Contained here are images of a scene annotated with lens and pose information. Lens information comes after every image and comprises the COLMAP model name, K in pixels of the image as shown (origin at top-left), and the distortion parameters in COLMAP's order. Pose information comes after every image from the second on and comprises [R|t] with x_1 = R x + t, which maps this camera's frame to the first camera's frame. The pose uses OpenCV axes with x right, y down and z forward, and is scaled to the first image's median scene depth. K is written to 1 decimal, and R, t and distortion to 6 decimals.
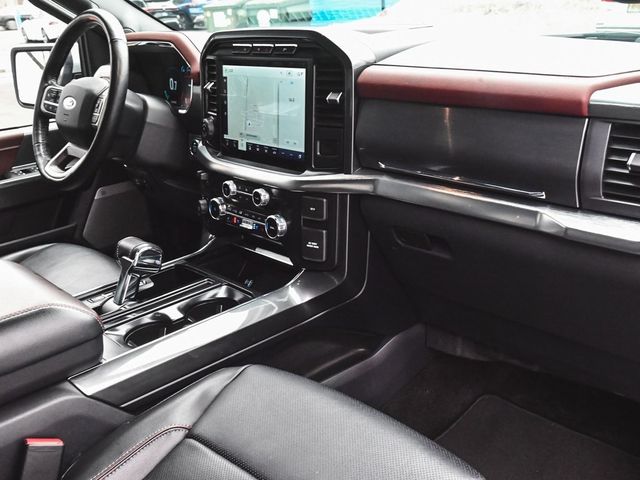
lens RADIAL K [[666.0, 0, 320.0], [0, 666.0, 240.0], [0, 0, 1]] dist [0.099026, 0.009726]
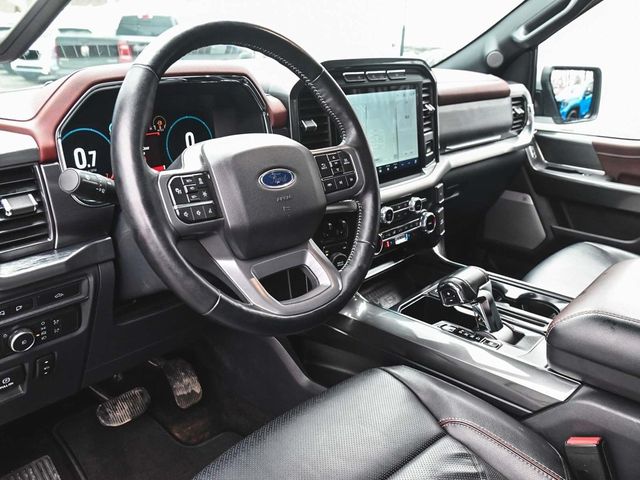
lens RADIAL K [[556.3, 0, 320.0], [0, 556.3, 240.0], [0, 0, 1]] dist [0.004311, -0.121288]
pose [[-0.082283, -0.263192, 0.961228, -0.952283], [0.336848, 0.900392, 0.275369, -0.310514], [-0.937957, 0.346446, 0.014569, 1.116045]]
